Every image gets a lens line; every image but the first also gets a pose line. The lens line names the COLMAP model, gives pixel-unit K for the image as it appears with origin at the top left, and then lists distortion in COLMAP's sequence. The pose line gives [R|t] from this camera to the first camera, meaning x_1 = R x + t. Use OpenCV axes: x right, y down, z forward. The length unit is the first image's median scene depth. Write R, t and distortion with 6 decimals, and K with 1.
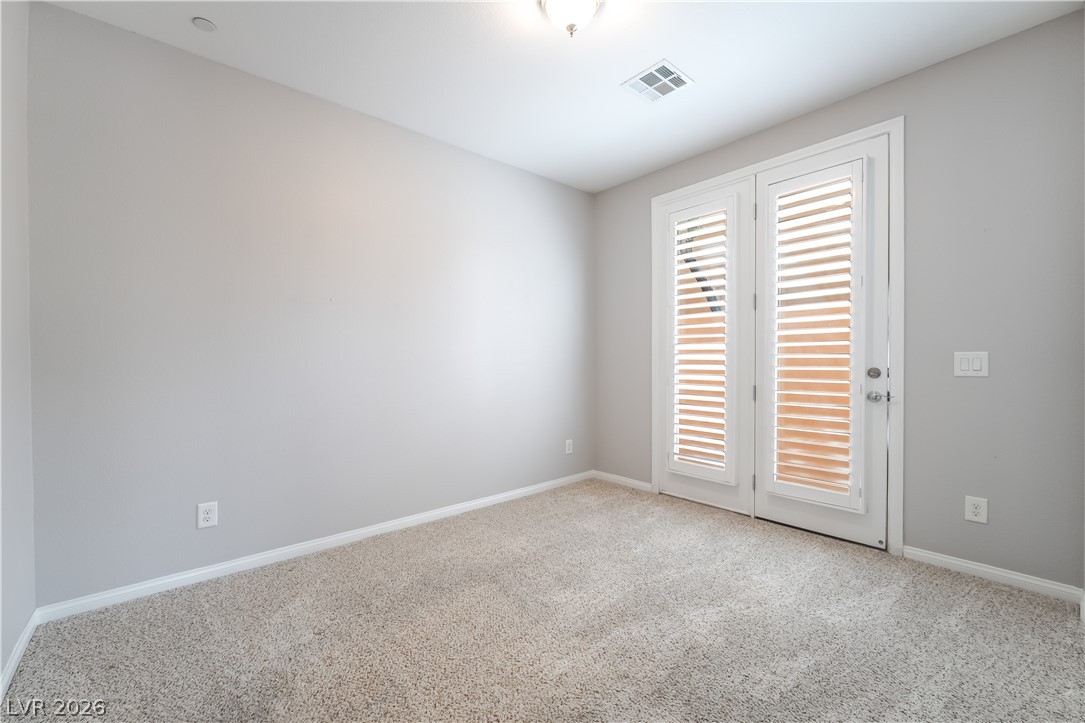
lens RADIAL K [[447.3, 0, 541.1], [0, 447.3, 365.0], [0, 0, 1]] dist [-0.003399, -0.000144]
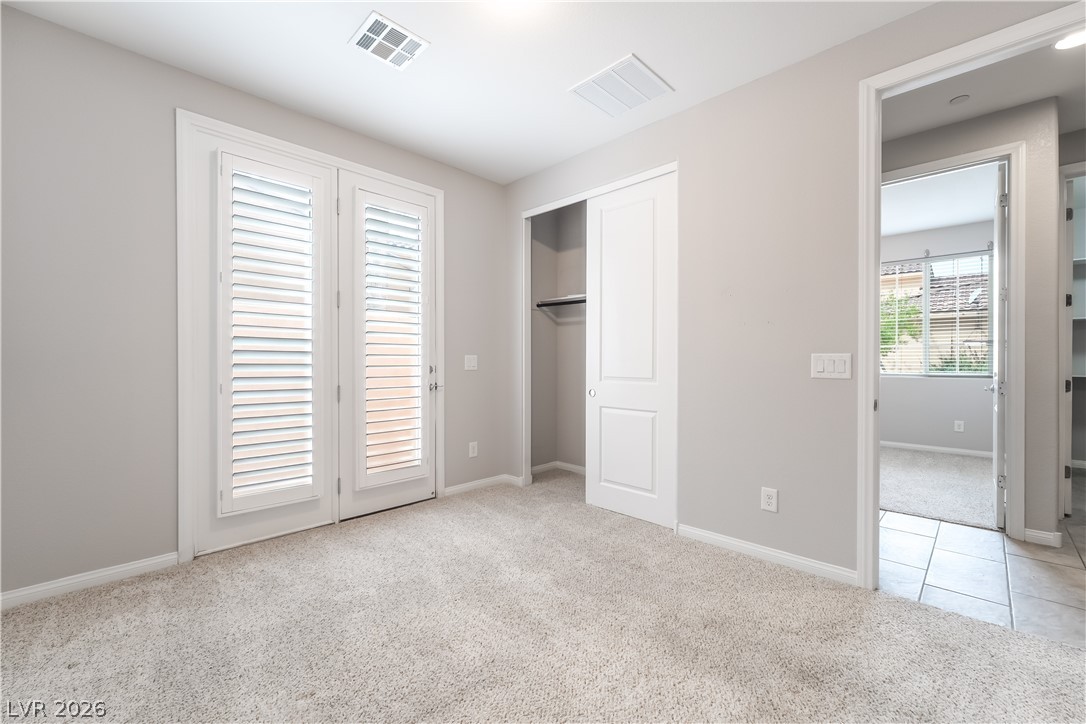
lens RADIAL K [[447.8, 0, 541.6], [0, 447.8, 365.5], [0, 0, 1]] dist [-0.003399, -0.000144]
pose [[-0.074930, -0.004510, 0.997179, -0.634865], [0.012572, 0.999906, 0.005467, 0.002579], [-0.997110, 0.012946, -0.074866, 0.770082]]
